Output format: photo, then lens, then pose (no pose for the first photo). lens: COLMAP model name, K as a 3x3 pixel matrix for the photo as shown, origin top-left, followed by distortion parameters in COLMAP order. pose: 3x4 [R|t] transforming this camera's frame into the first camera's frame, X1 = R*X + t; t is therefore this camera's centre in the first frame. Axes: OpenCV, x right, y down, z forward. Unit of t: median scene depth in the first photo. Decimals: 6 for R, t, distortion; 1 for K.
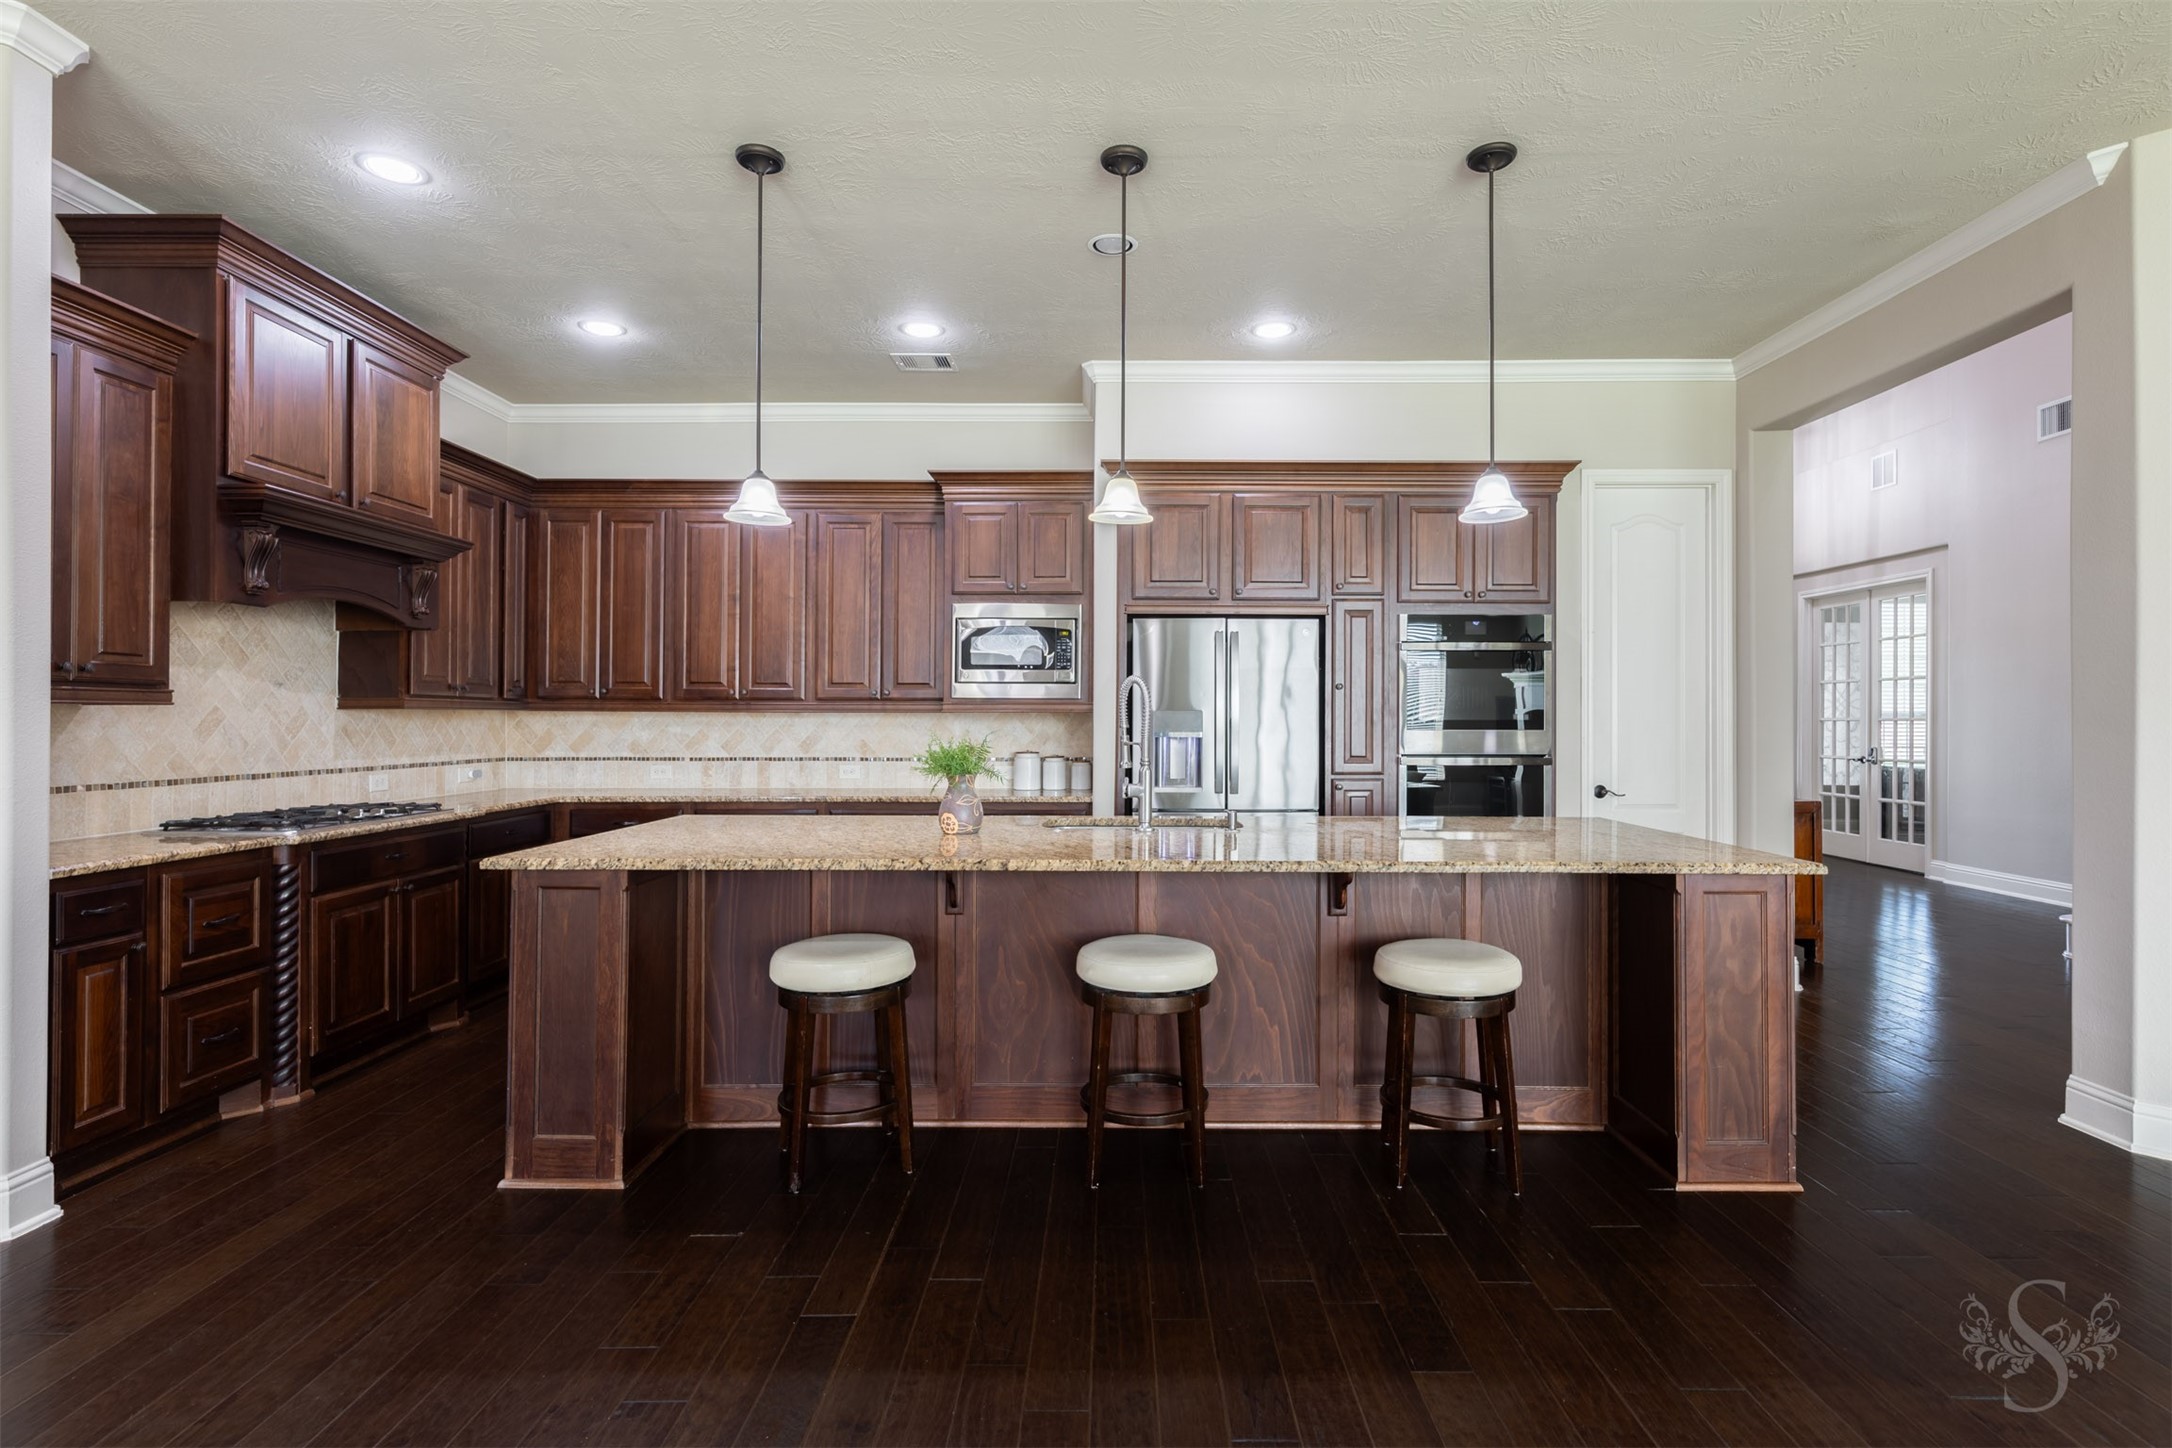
lens RADIAL K [[1043.3, 0, 1152.1], [0, 1043.3, 676.9], [0, 0, 1]] dist [-0.002395, 0.000561]
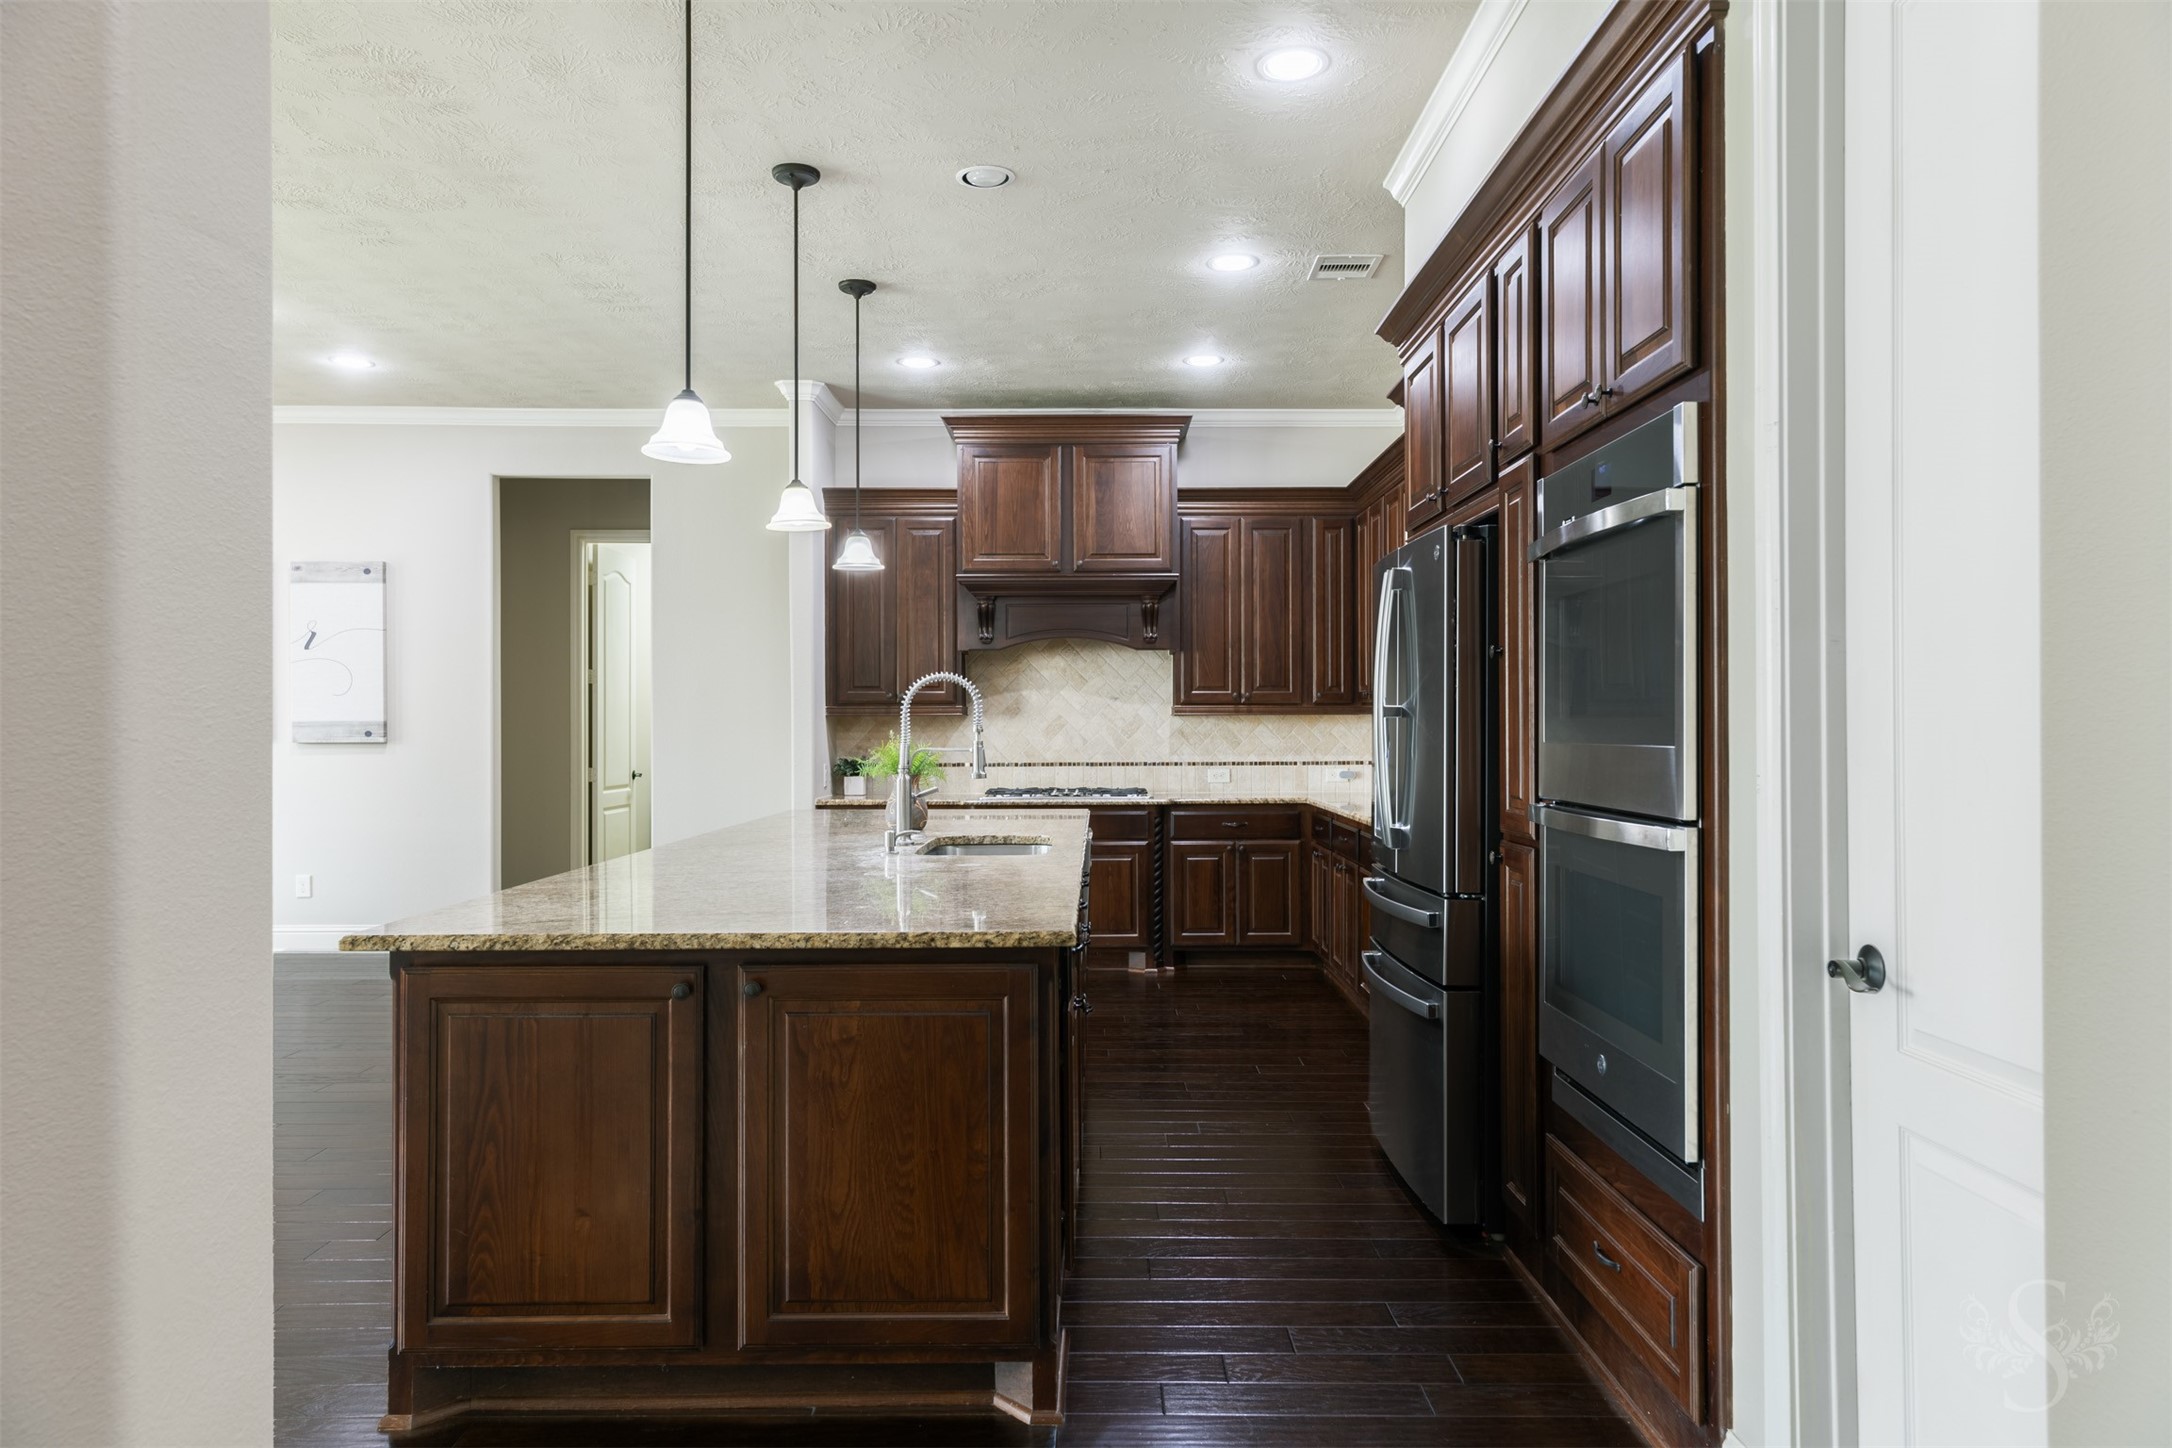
lens RADIAL K [[1437.3, 0, 1080.2], [0, 1437.3, 722.4], [0, 0, 1]] dist [0.020558, -0.002746]
pose [[-0.035973, -0.002414, -0.999350, 0.996363], [0.043865, 0.999030, -0.003993, 0.041172], [0.998390, -0.043980, -0.035832, 0.949998]]
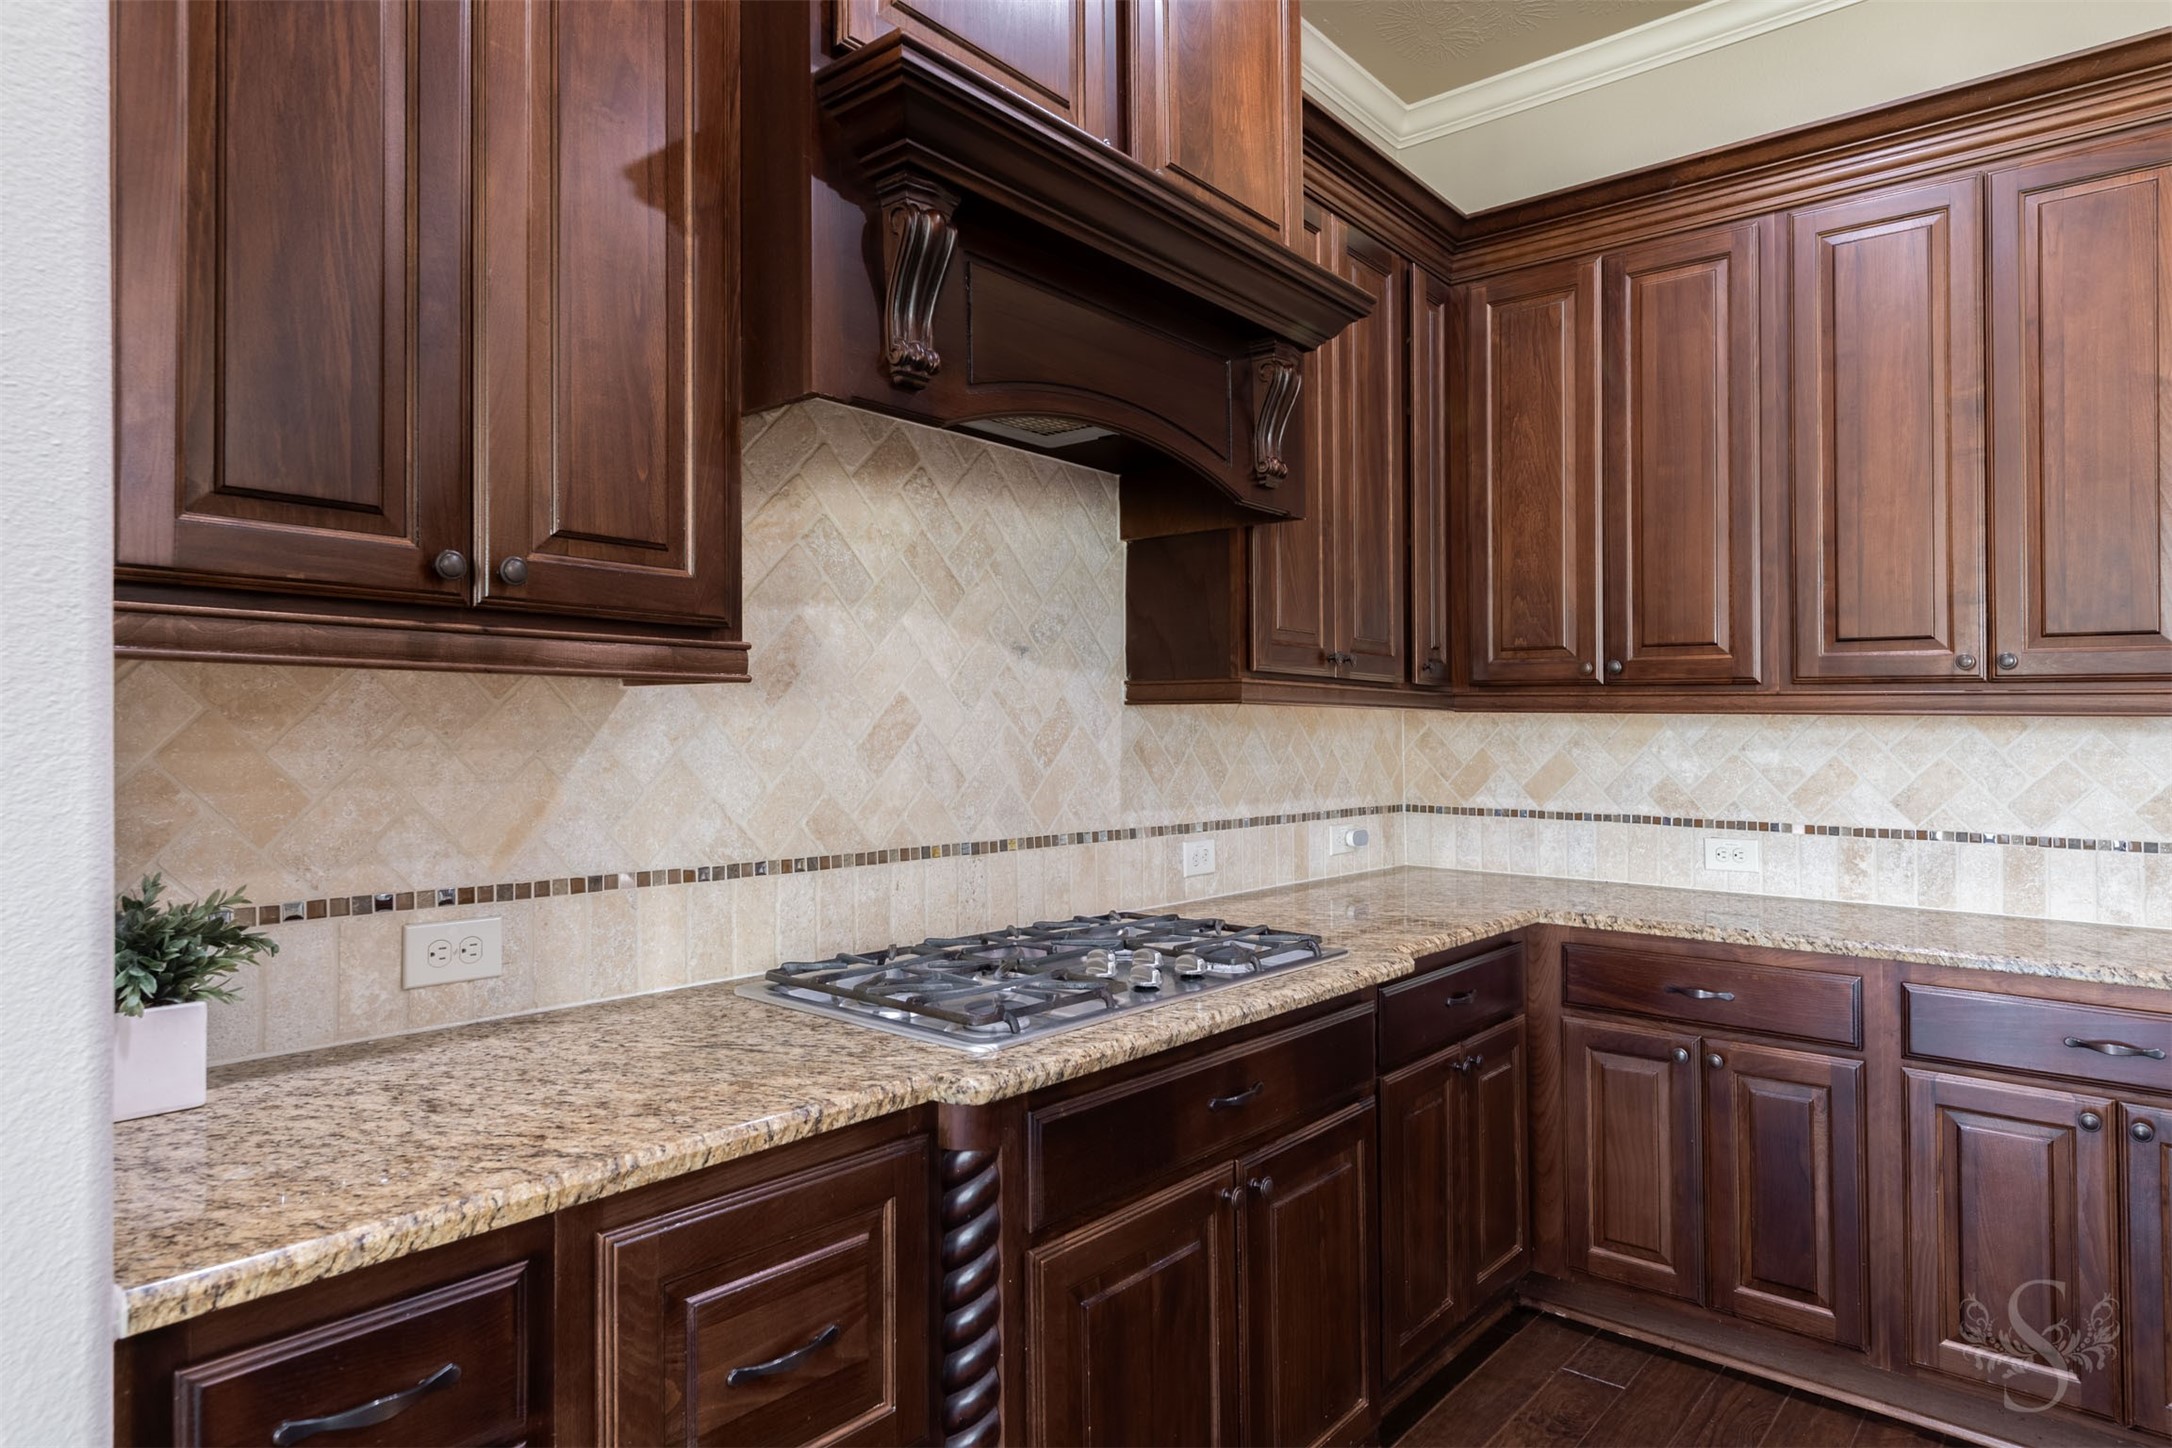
lens RADIAL K [[1288.6, 0, 1067.6], [0, 1288.6, 718.8], [0, 0, 1]] dist [0.000069, 0.003168]
pose [[0.731690, 0.002730, -0.681632, -0.399322], [0.017095, 0.999604, 0.022354, 0.023742], [0.681423, -0.028008, 0.731354, 0.550364]]
